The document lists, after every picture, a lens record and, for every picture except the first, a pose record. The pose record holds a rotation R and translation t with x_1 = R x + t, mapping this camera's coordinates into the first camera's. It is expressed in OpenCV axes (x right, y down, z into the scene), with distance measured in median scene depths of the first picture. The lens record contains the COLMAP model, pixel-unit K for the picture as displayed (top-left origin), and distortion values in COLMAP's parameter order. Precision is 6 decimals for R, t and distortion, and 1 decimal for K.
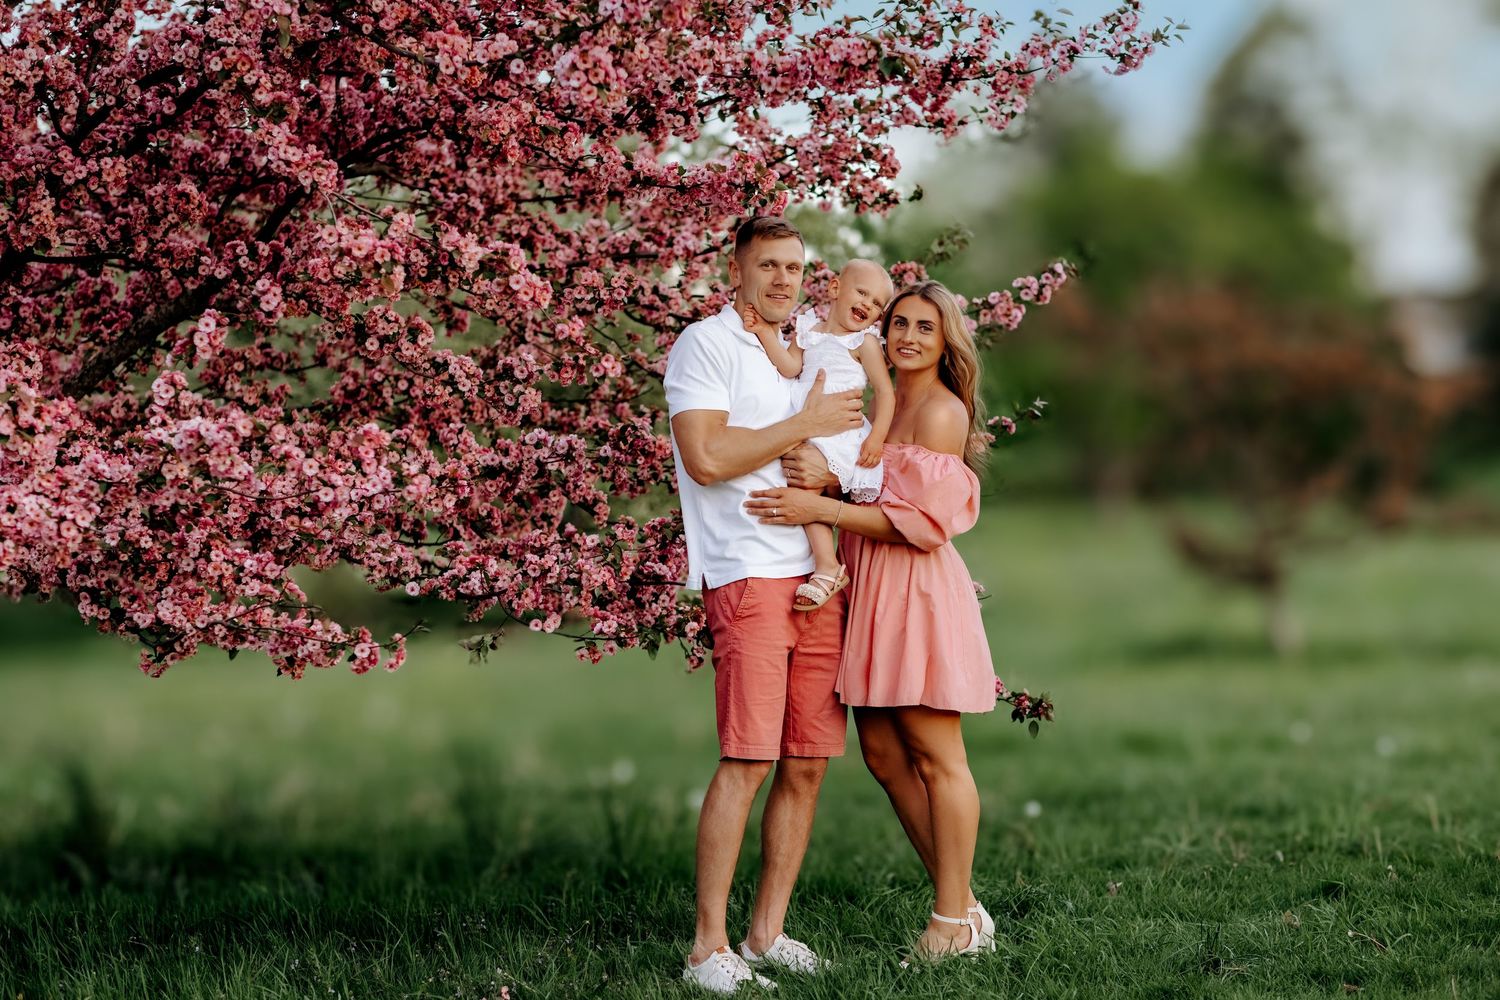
lens RADIAL K [[3846.3, 0, 751.2], [0, 3846.3, 557.9], [0, 0, 1]] dist [-0.474937, 13.392039]
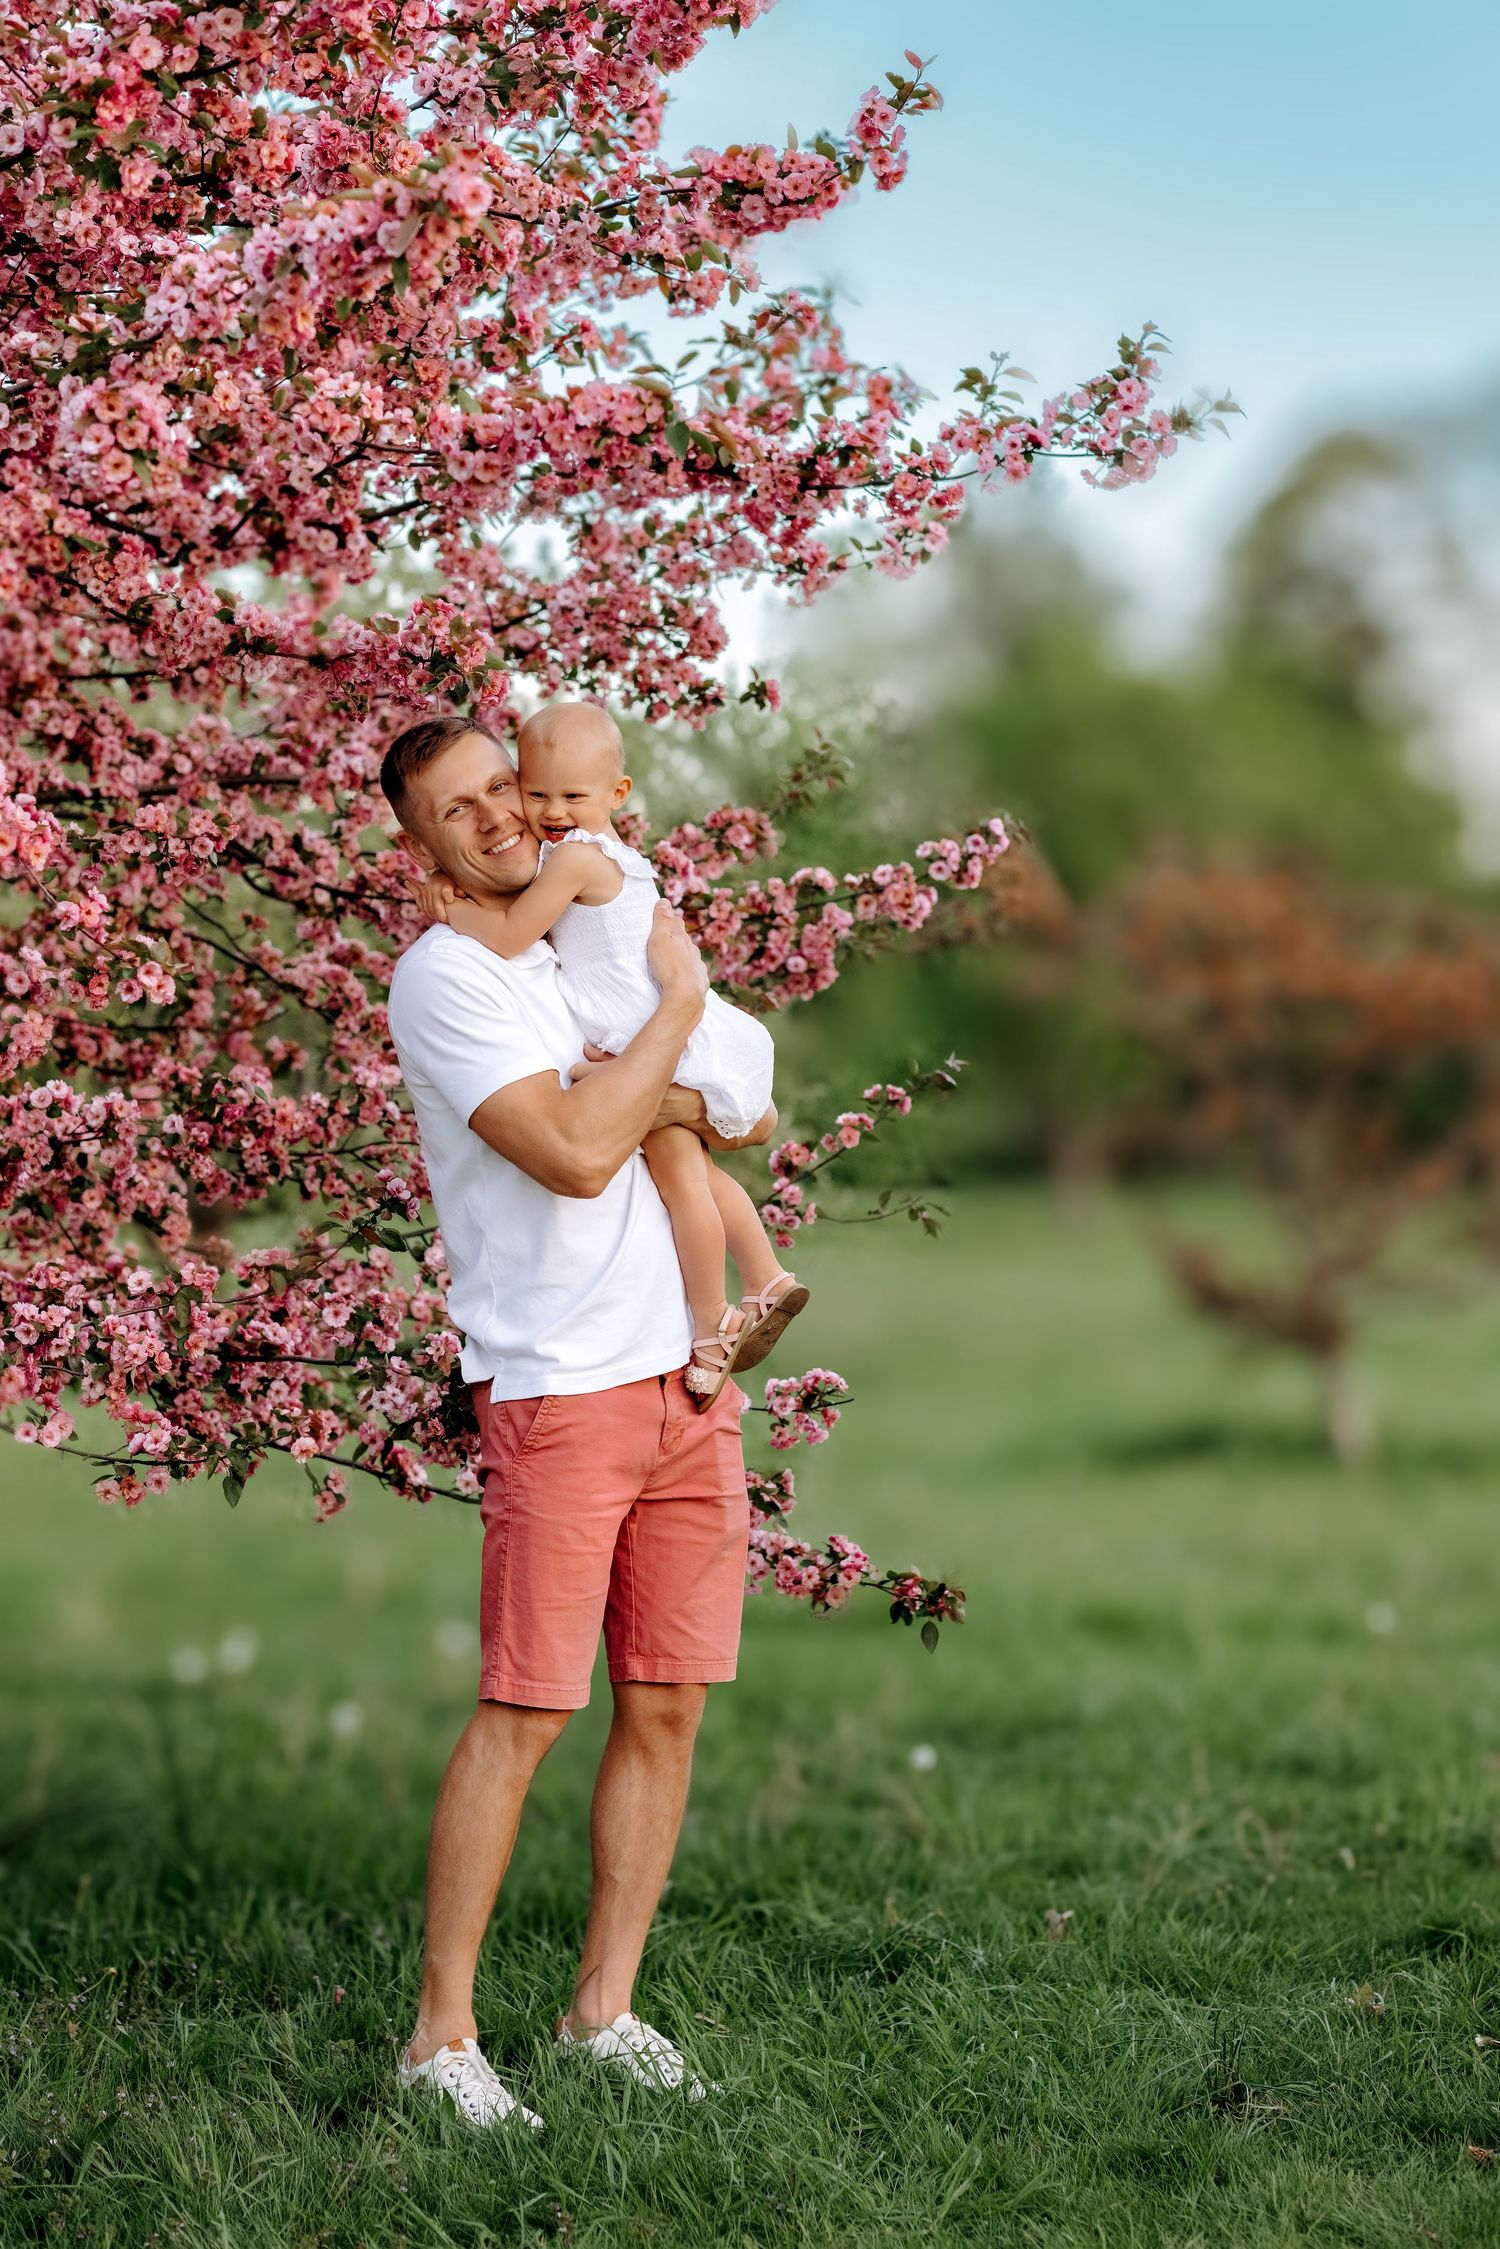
lens RADIAL K [[5766.8, 0, 750.0], [0, 5766.8, 1124.5], [0, 0, 1]] dist [-0.474937, 13.392039]
pose [[0.998785, 0.033355, 0.036280, 0.013993], [-0.032574, 0.999229, -0.021912, -0.011331], [-0.036983, 0.020704, 0.999101, 0.146282]]
